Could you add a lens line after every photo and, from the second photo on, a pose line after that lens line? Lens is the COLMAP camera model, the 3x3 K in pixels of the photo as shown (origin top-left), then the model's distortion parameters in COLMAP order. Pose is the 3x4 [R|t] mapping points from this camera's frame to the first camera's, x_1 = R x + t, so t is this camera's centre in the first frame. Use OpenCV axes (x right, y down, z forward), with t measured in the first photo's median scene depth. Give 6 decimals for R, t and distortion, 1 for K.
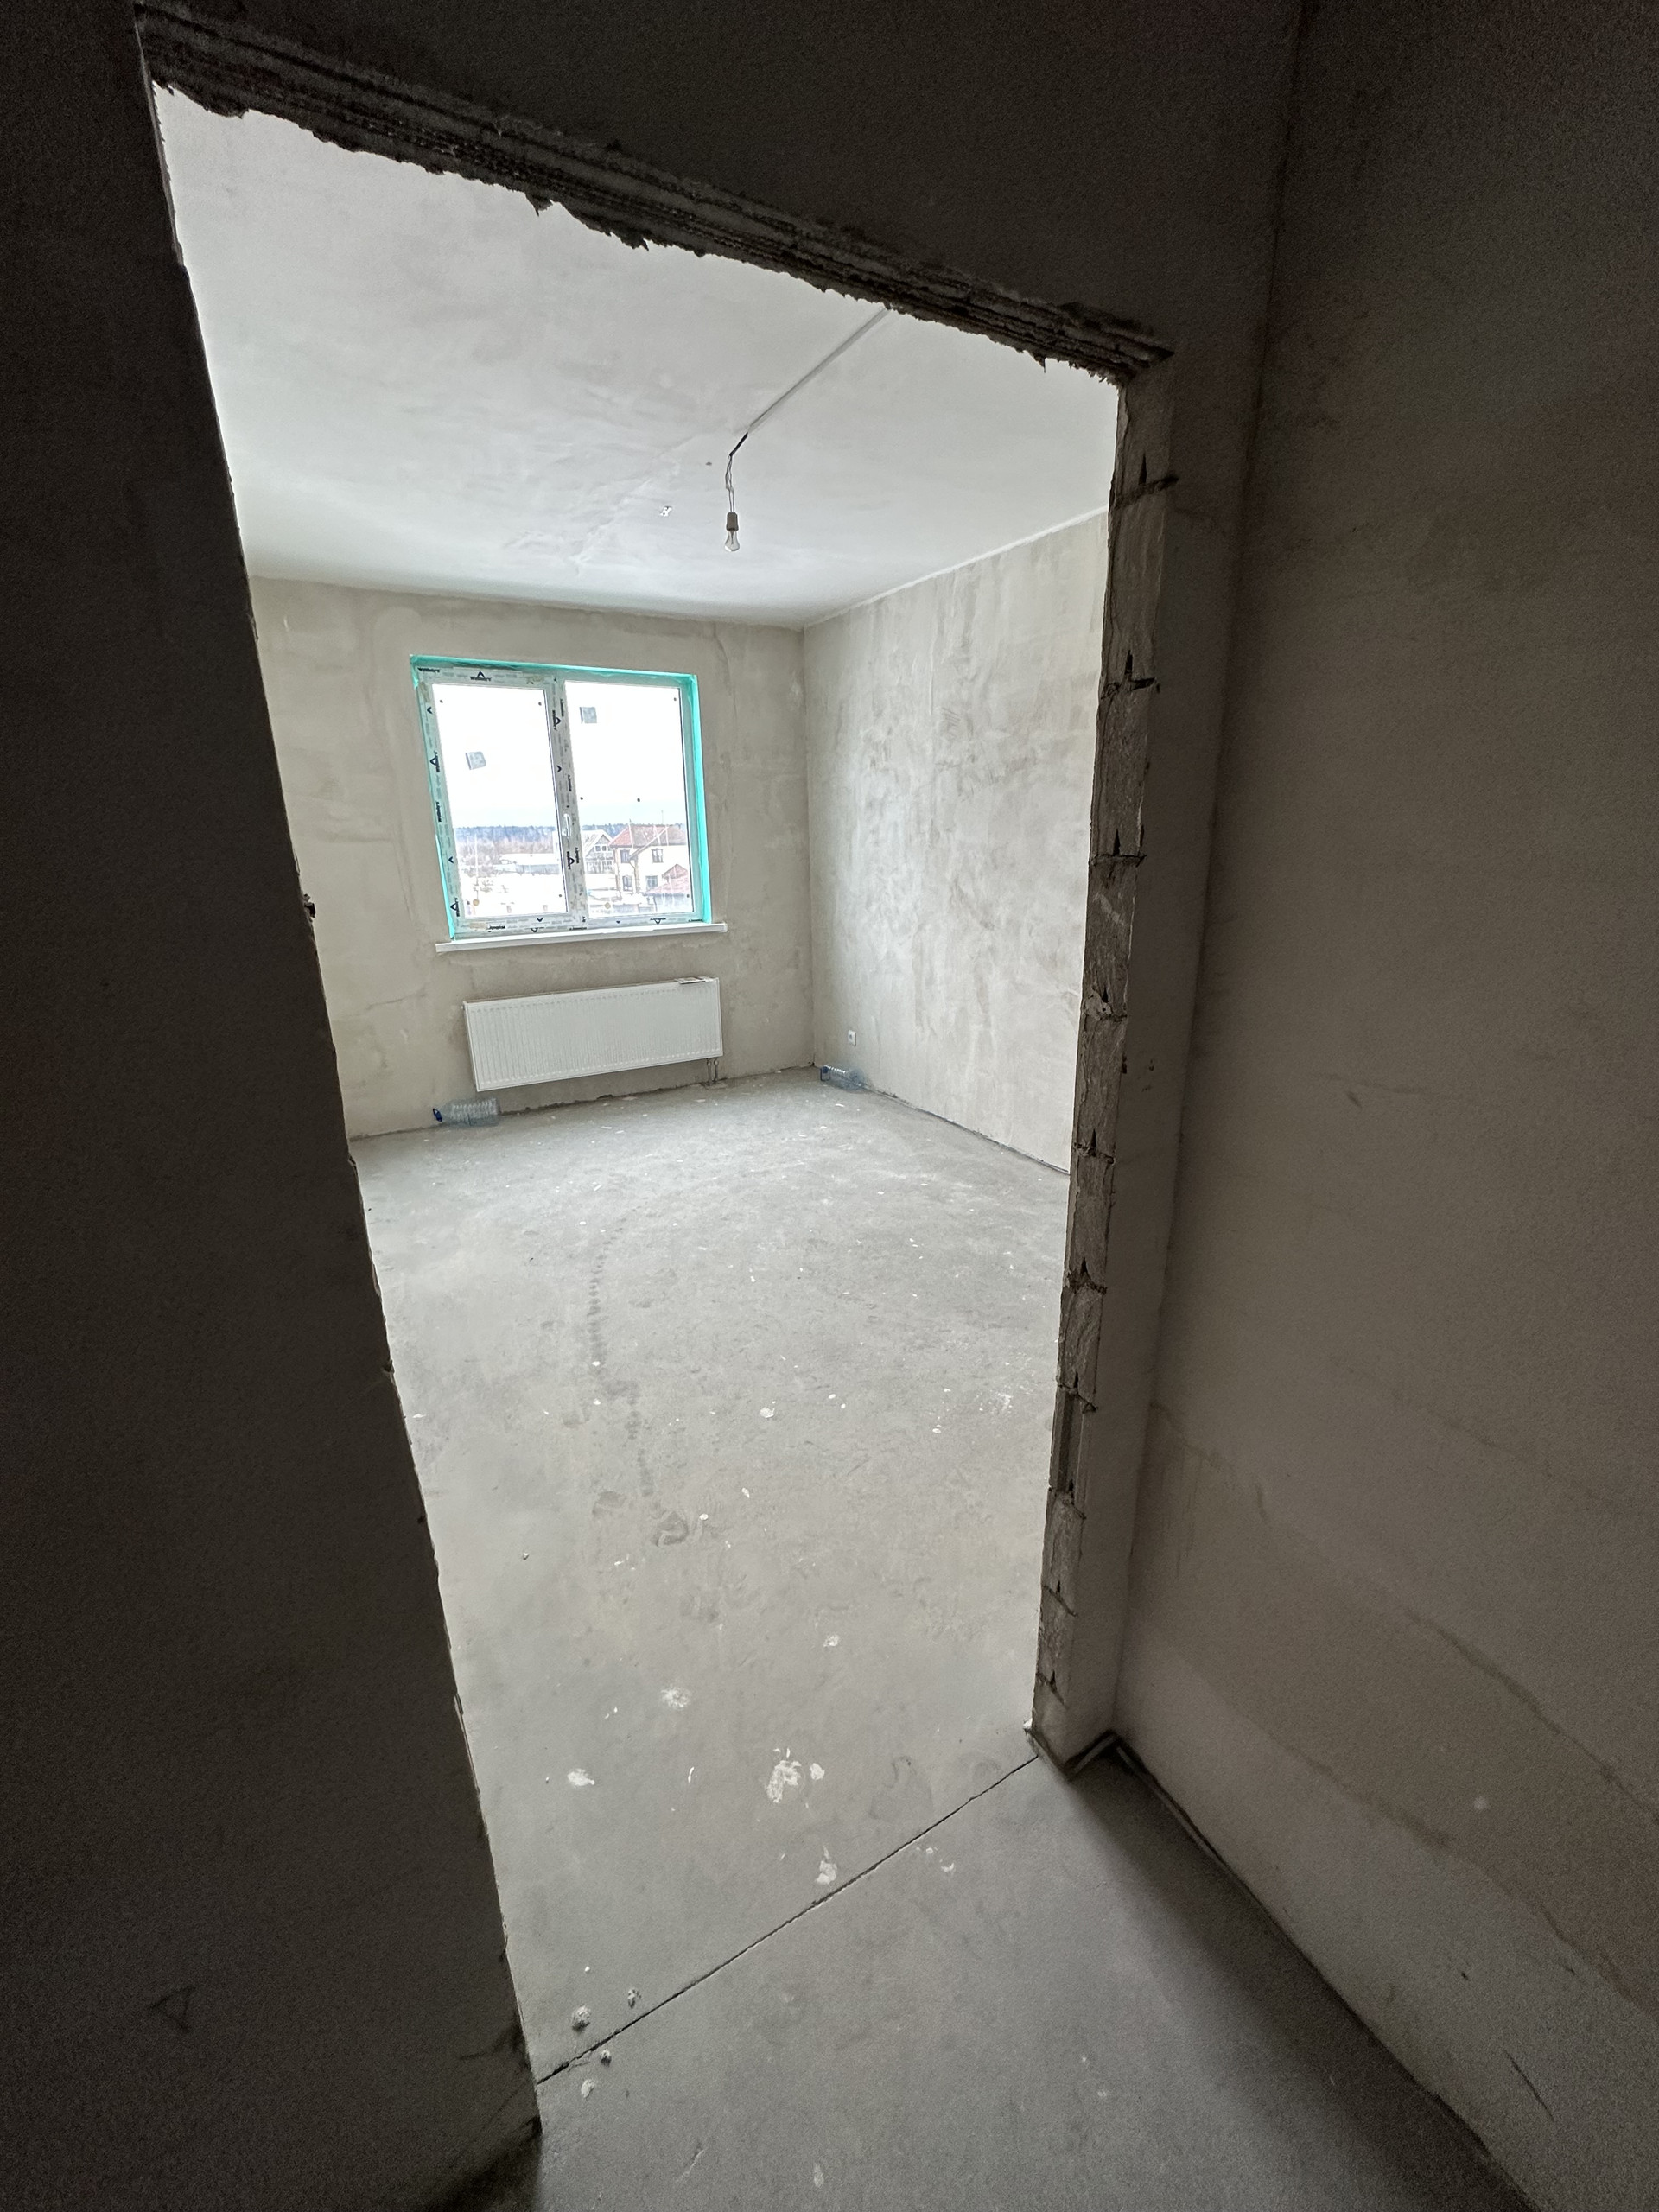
lens RADIAL K [[880.8, 0, 831.1], [0, 880.8, 1107.4], [0, 0, 1]] dist [-0.001915, 0.000491]
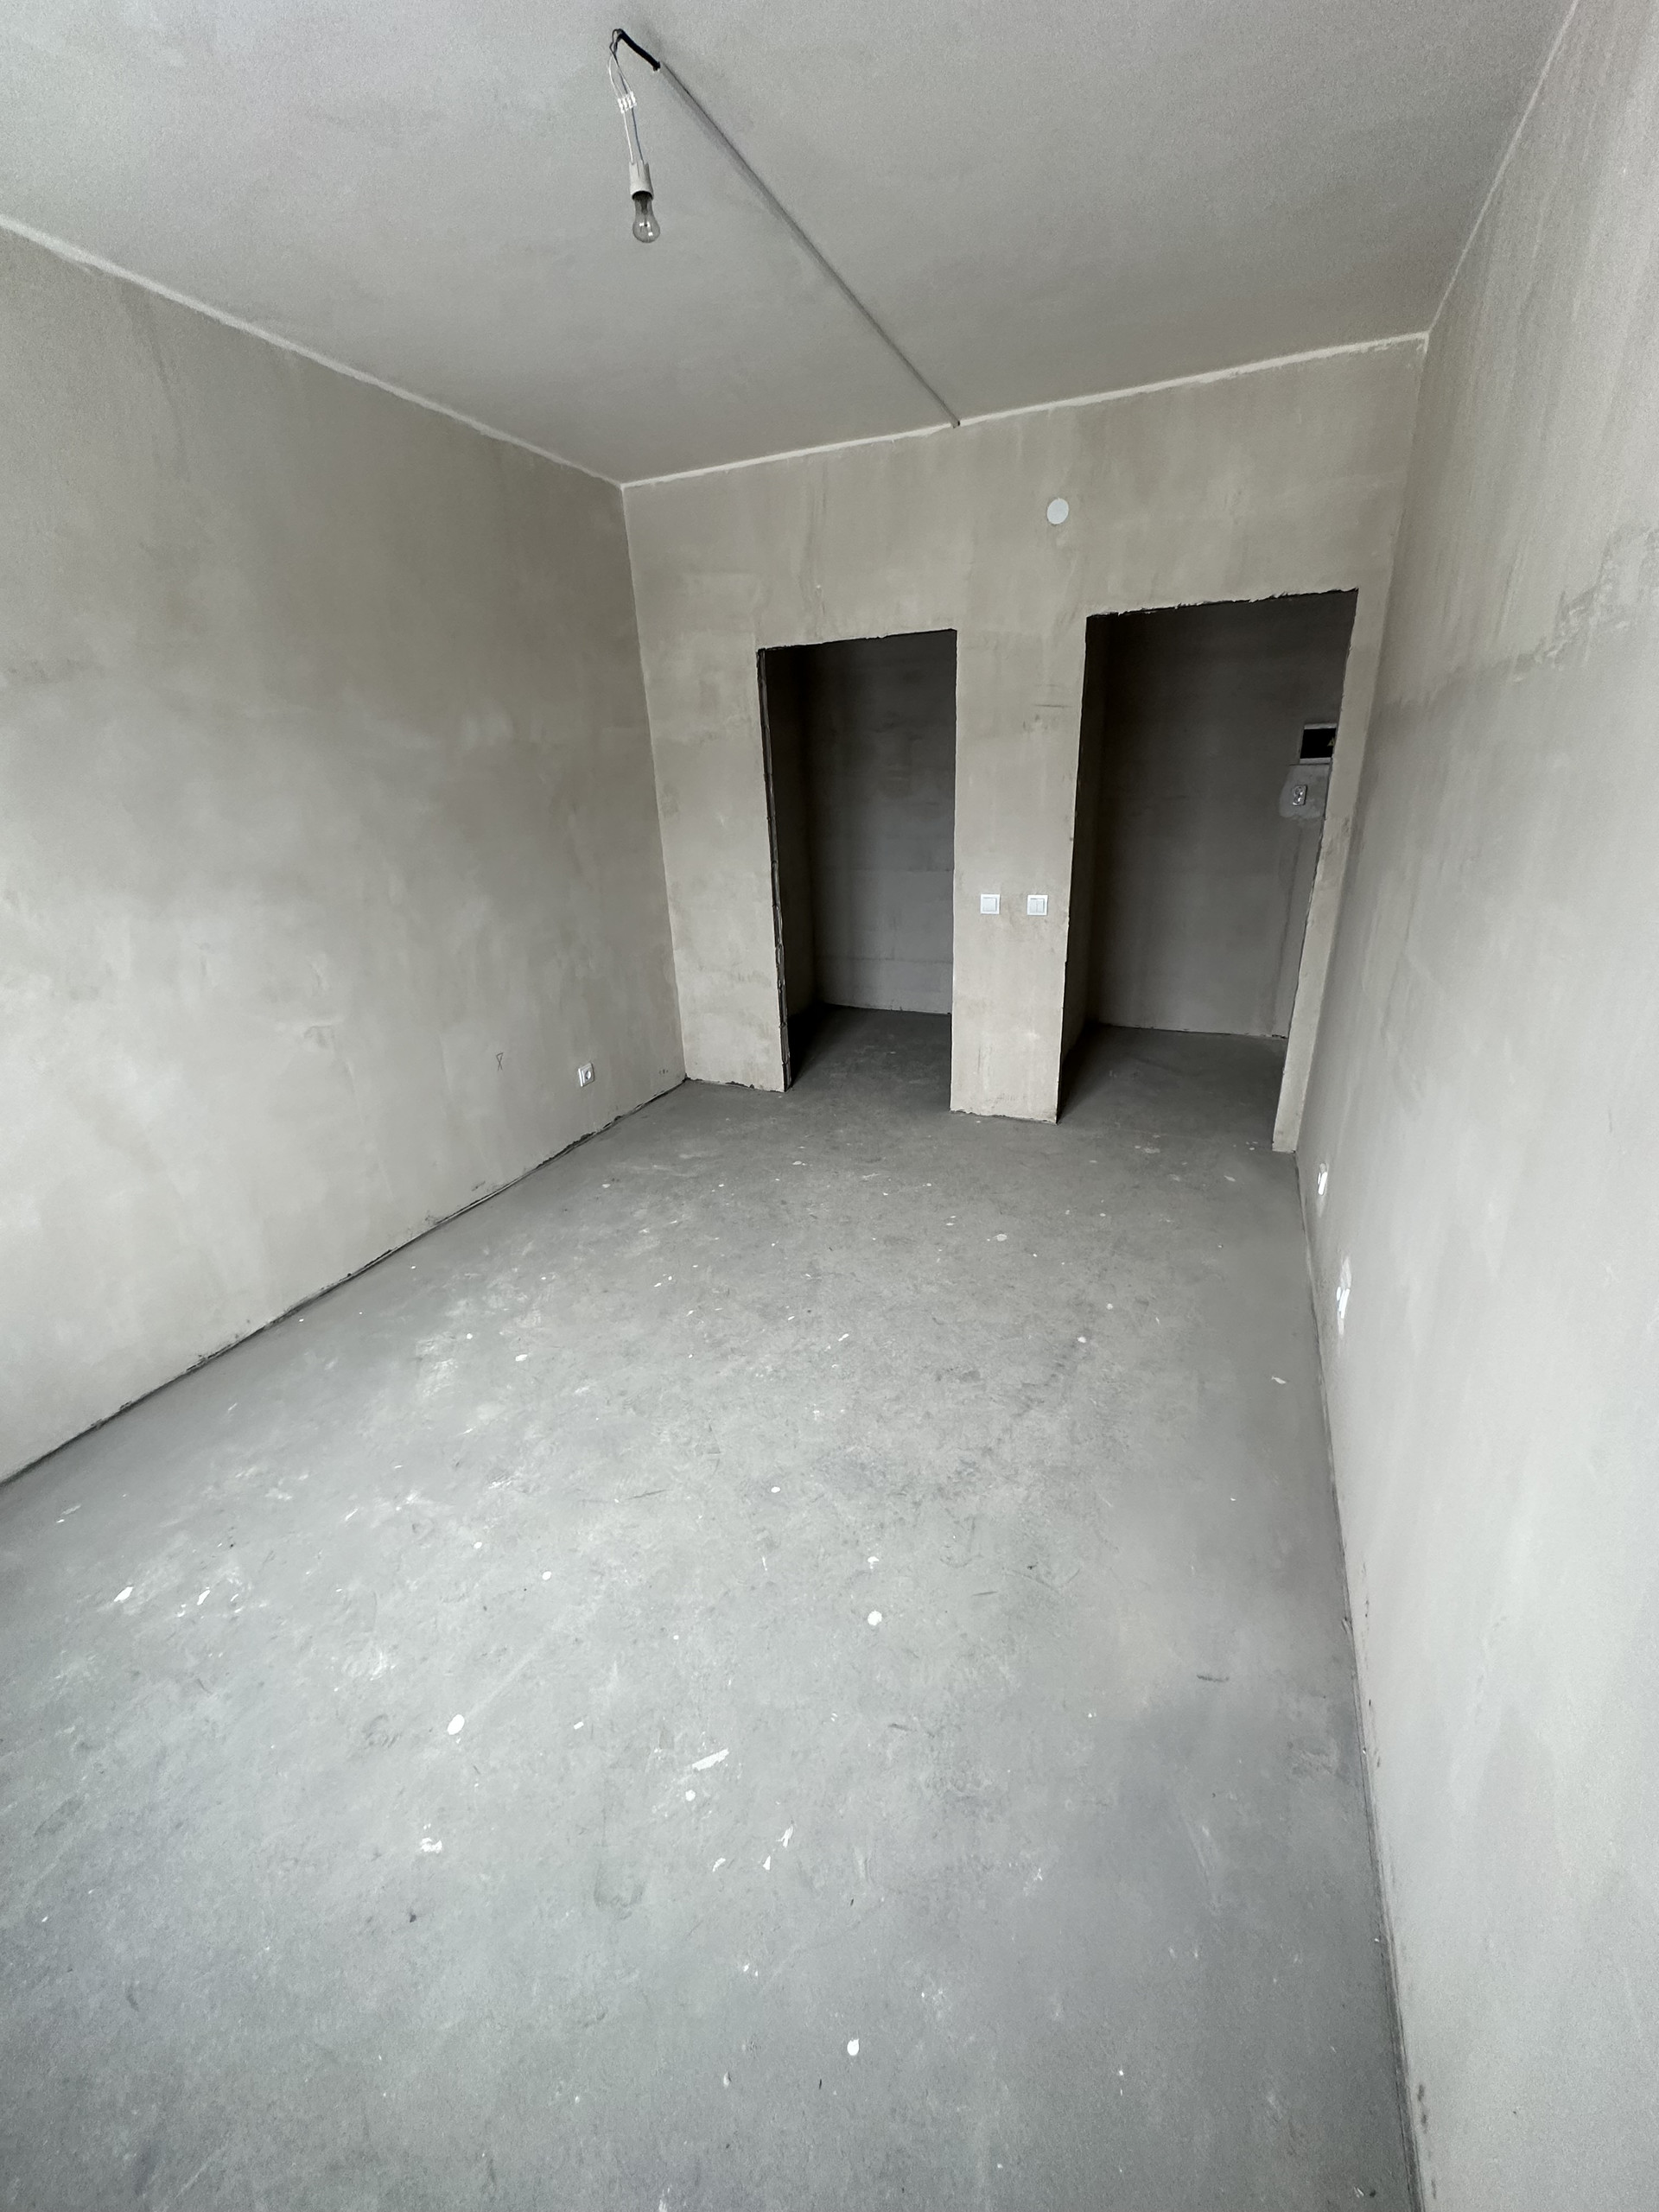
lens RADIAL K [[880.8, 0, 831.1], [0, 880.8, 1107.4], [0, 0, 1]] dist [-0.001915, 0.000491]
pose [[-0.597544, -0.250991, 0.761541, -0.761375], [0.287303, 0.819669, 0.495581, -0.446049], [-0.748598, 0.514924, -0.417678, 1.477844]]
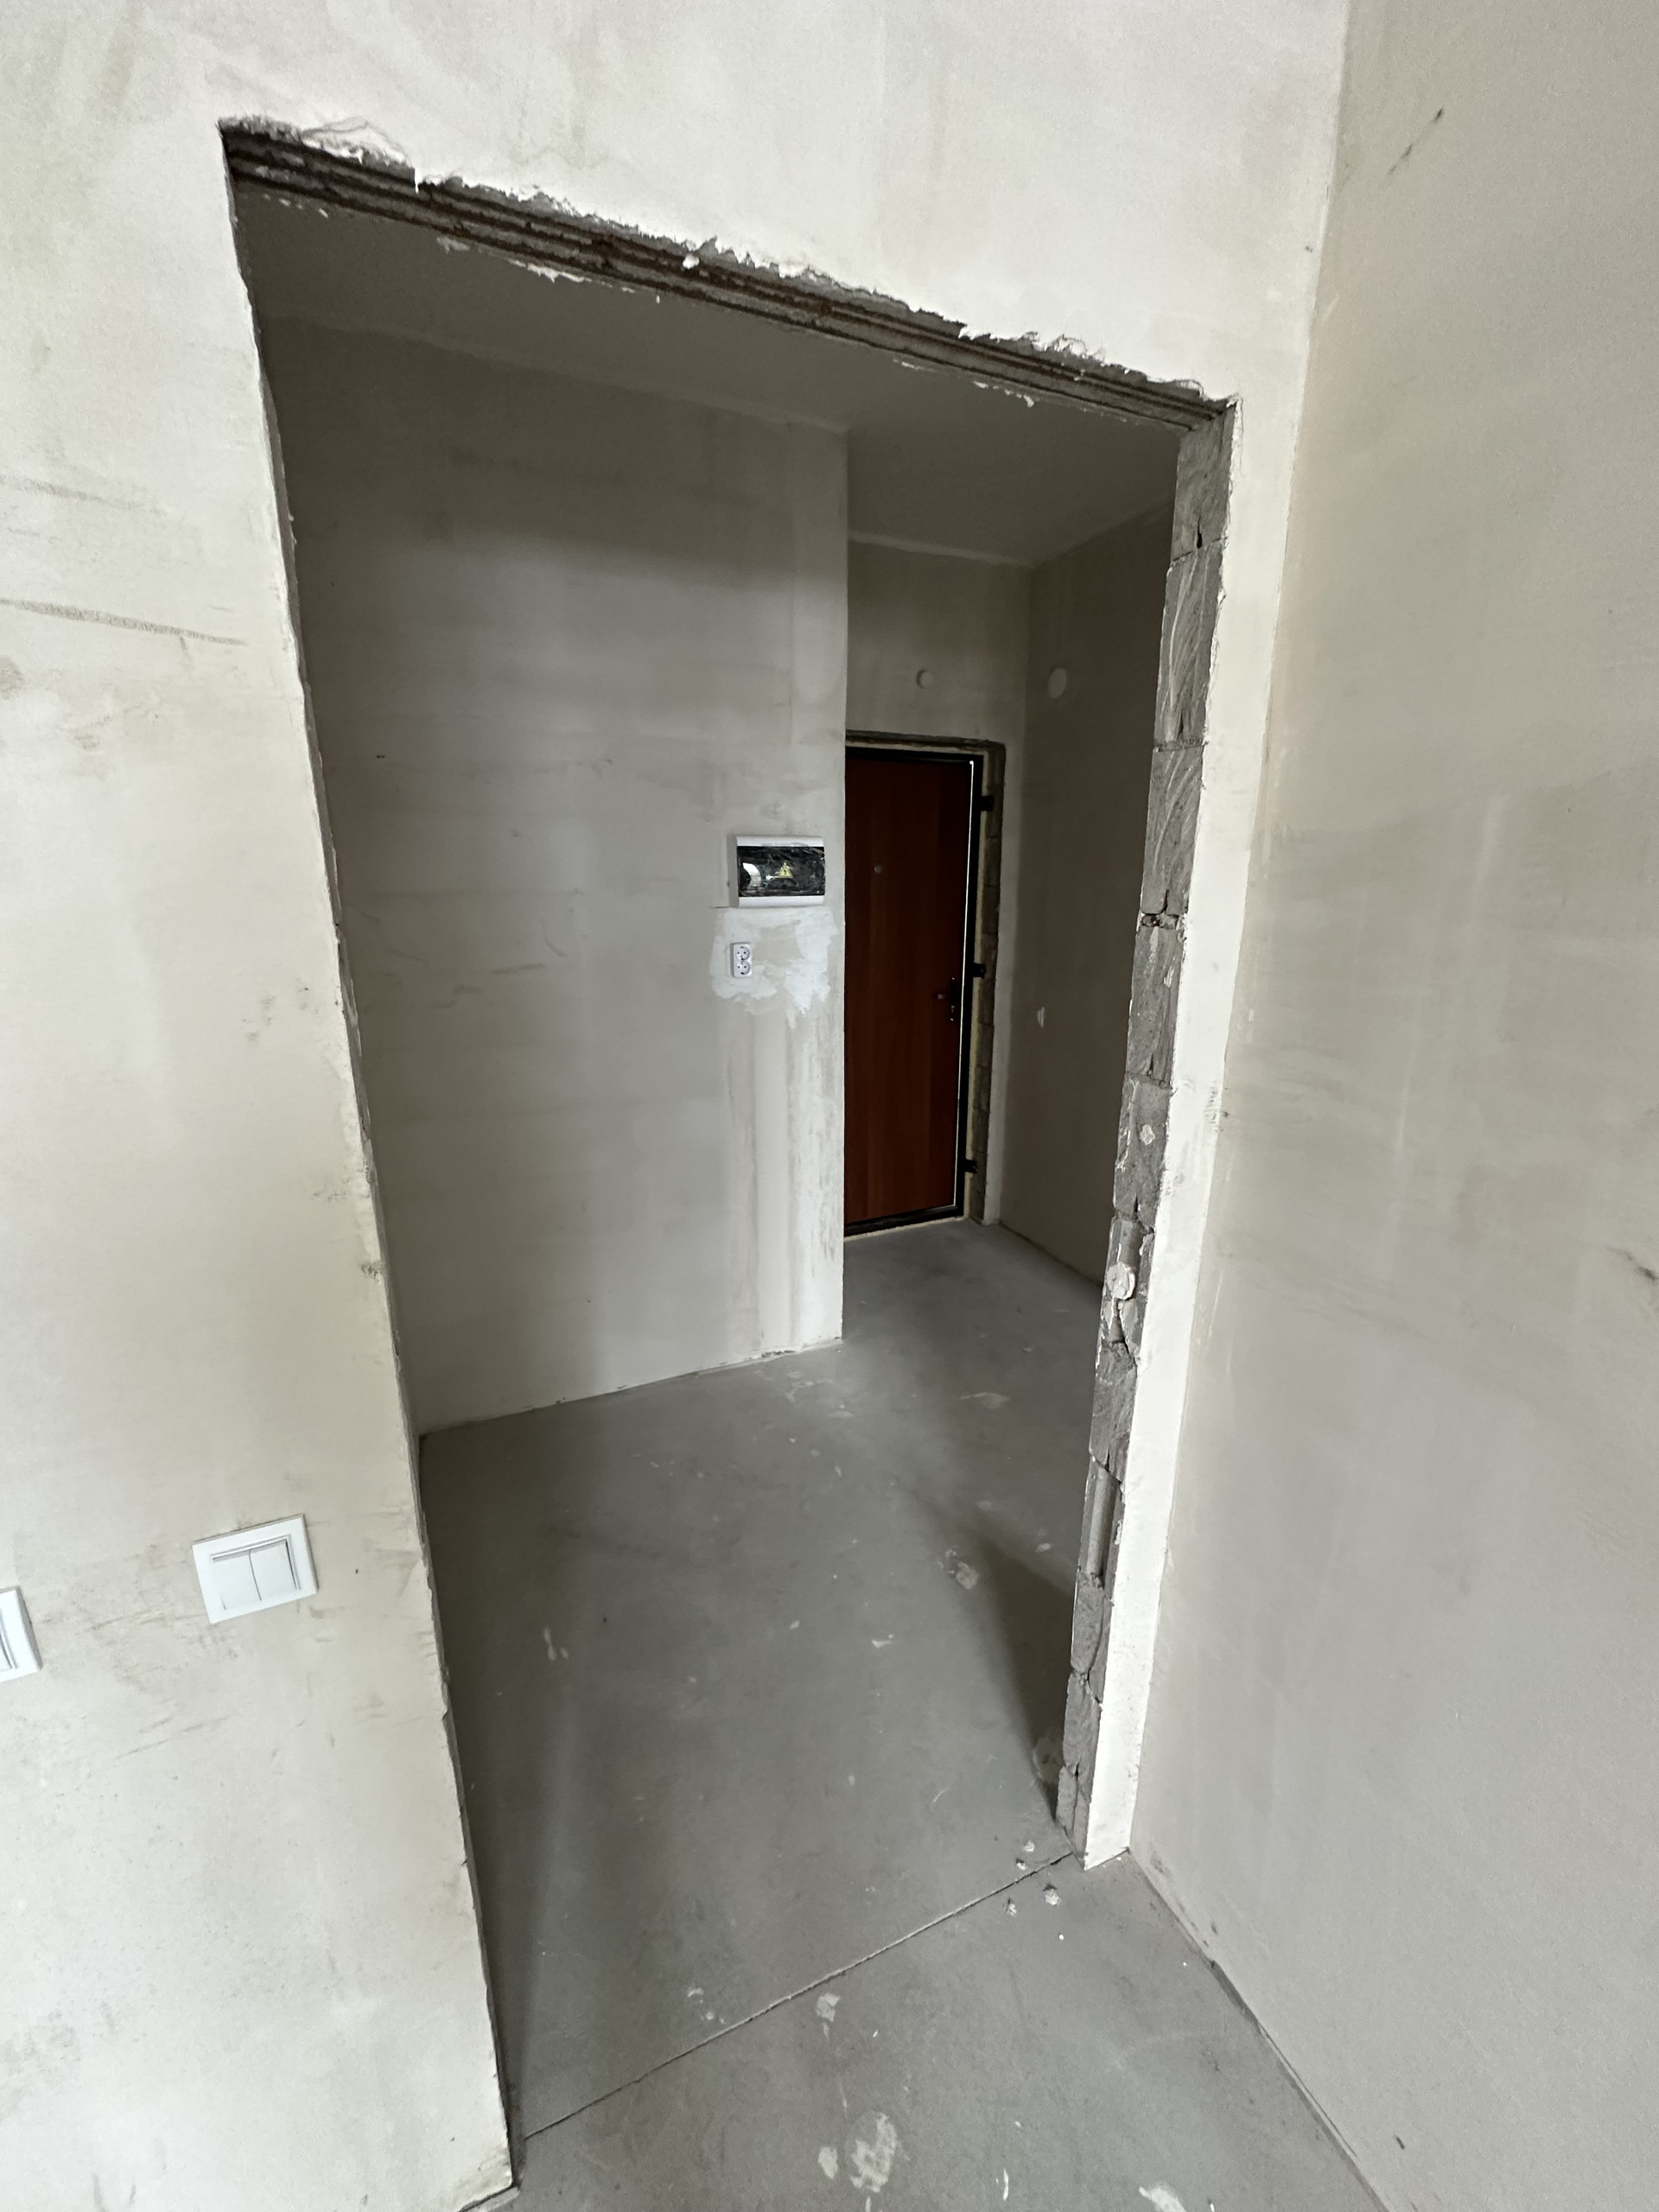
lens RADIAL K [[880.8, 0, 831.1], [0, 880.8, 1107.4], [0, 0, 1]] dist [-0.001915, 0.000491]
pose [[-0.995044, -0.010437, 0.098886, -0.045600], [0.044507, 0.842547, 0.536780, -0.207381], [-0.088918, 0.538521, -0.837907, 0.646272]]
